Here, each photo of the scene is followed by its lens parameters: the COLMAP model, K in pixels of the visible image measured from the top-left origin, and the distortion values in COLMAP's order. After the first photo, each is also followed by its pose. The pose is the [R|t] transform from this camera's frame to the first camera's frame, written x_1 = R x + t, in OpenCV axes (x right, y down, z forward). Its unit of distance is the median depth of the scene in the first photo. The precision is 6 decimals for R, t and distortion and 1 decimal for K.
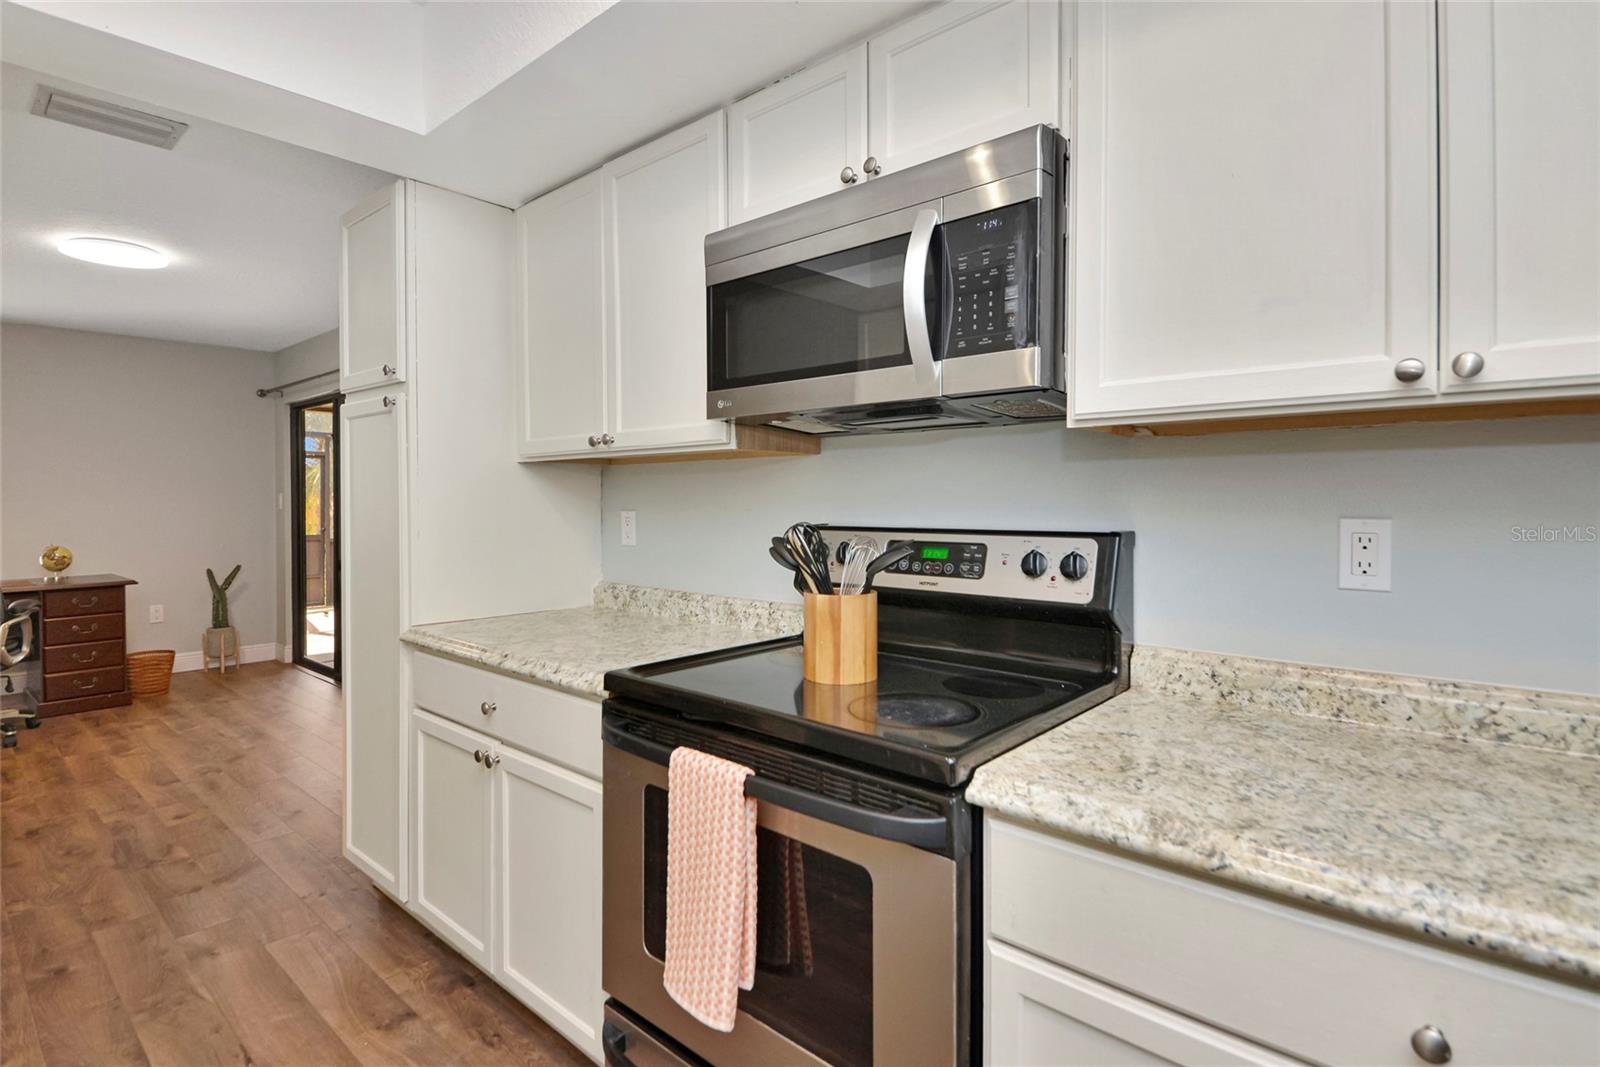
lens RADIAL K [[775.6, 0, 777.9], [0, 775.6, 501.4], [0, 0, 1]] dist [0.005870, -0.005280]
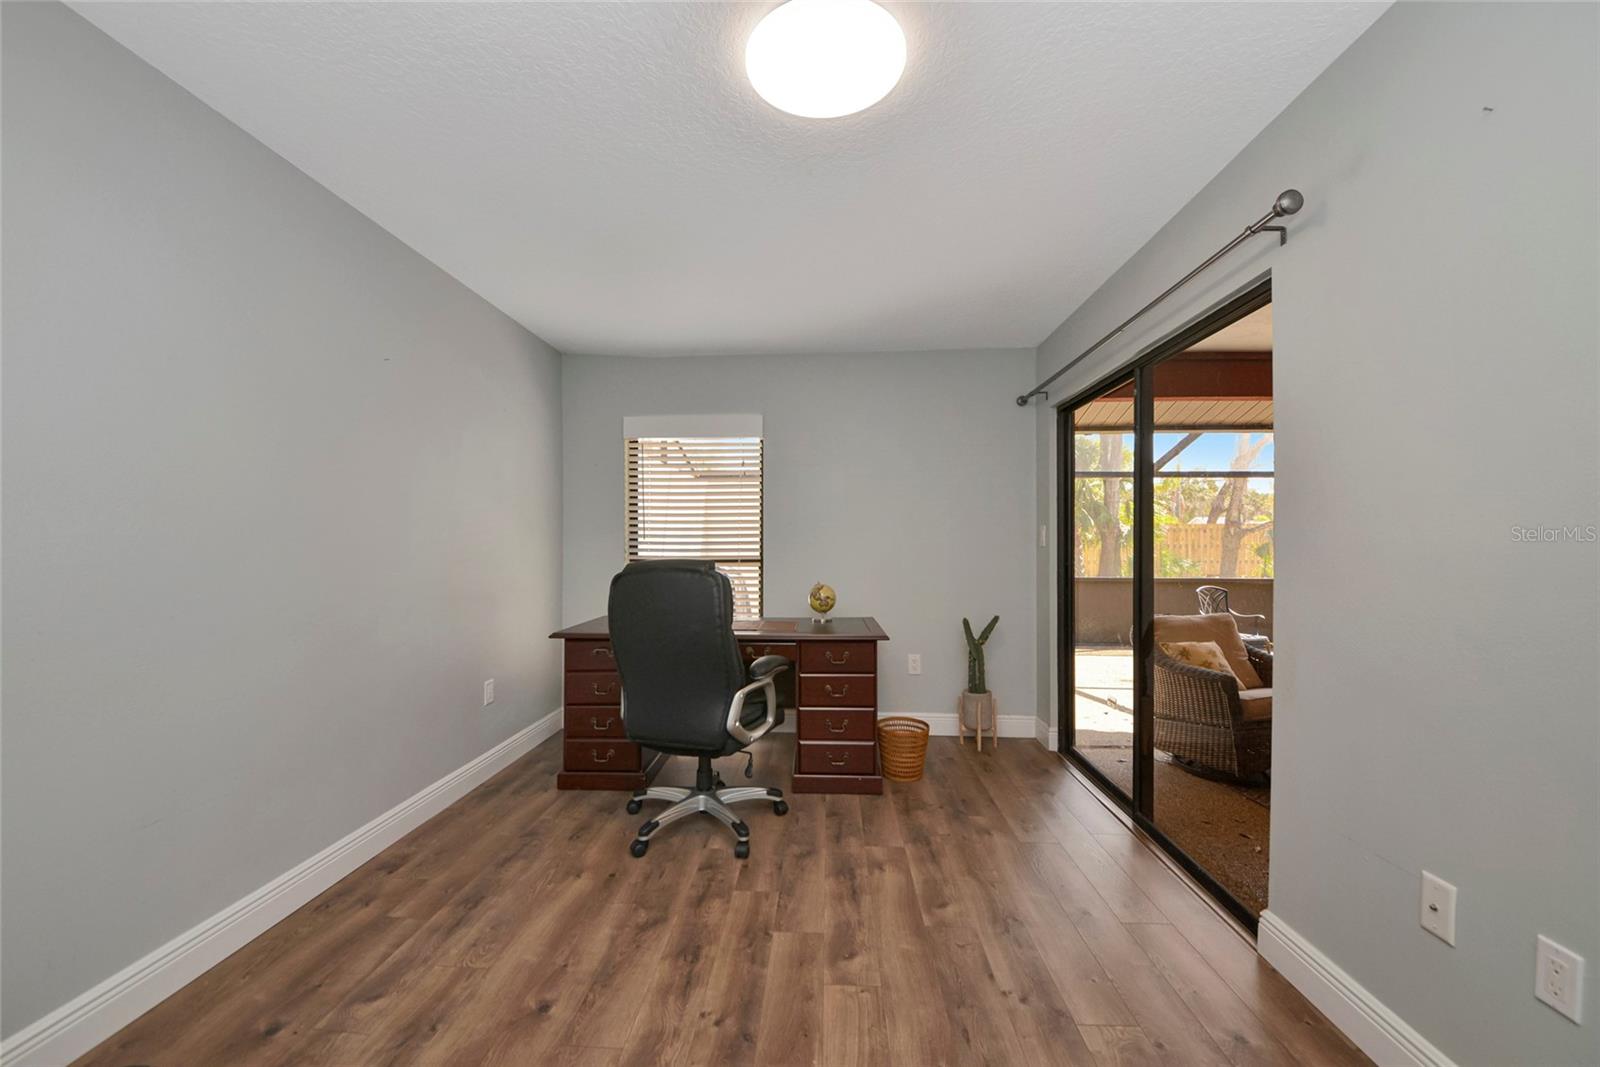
lens RADIAL K [[616.3, 0, 794.8], [0, 616.3, 538.2], [0, 0, 1]] dist [-0.009952, -0.001769]
pose [[0.615394, 0.003668, -0.788211, -0.974172], [-0.004232, 0.999990, 0.001349, 0.008325], [0.788209, 0.002506, 0.615403, 1.347219]]
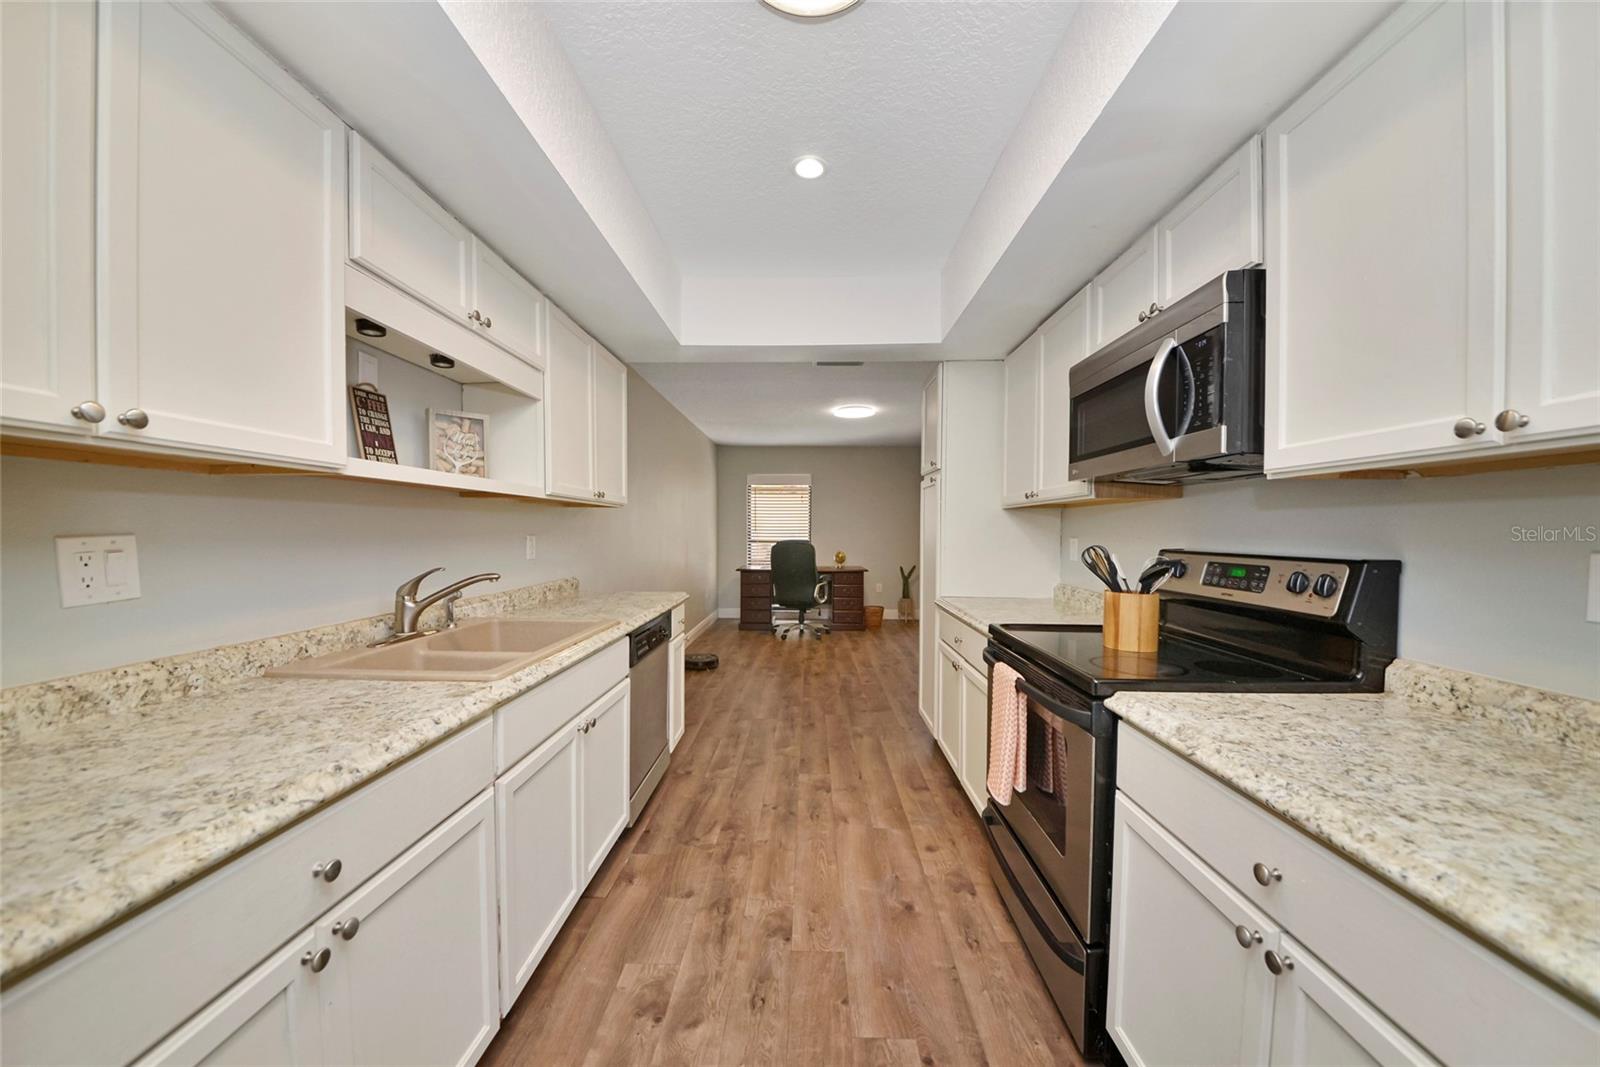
lens RADIAL K [[566.2, 0, 798.3], [0, 566.2, 541.8], [0, 0, 1]] dist [-0.014894, -0.002723]
pose [[0.642525, 0.020872, -0.765981, 0.437551], [-0.007134, 0.999749, 0.021258, -0.000688], [0.766232, -0.008195, 0.642512, -0.188444]]
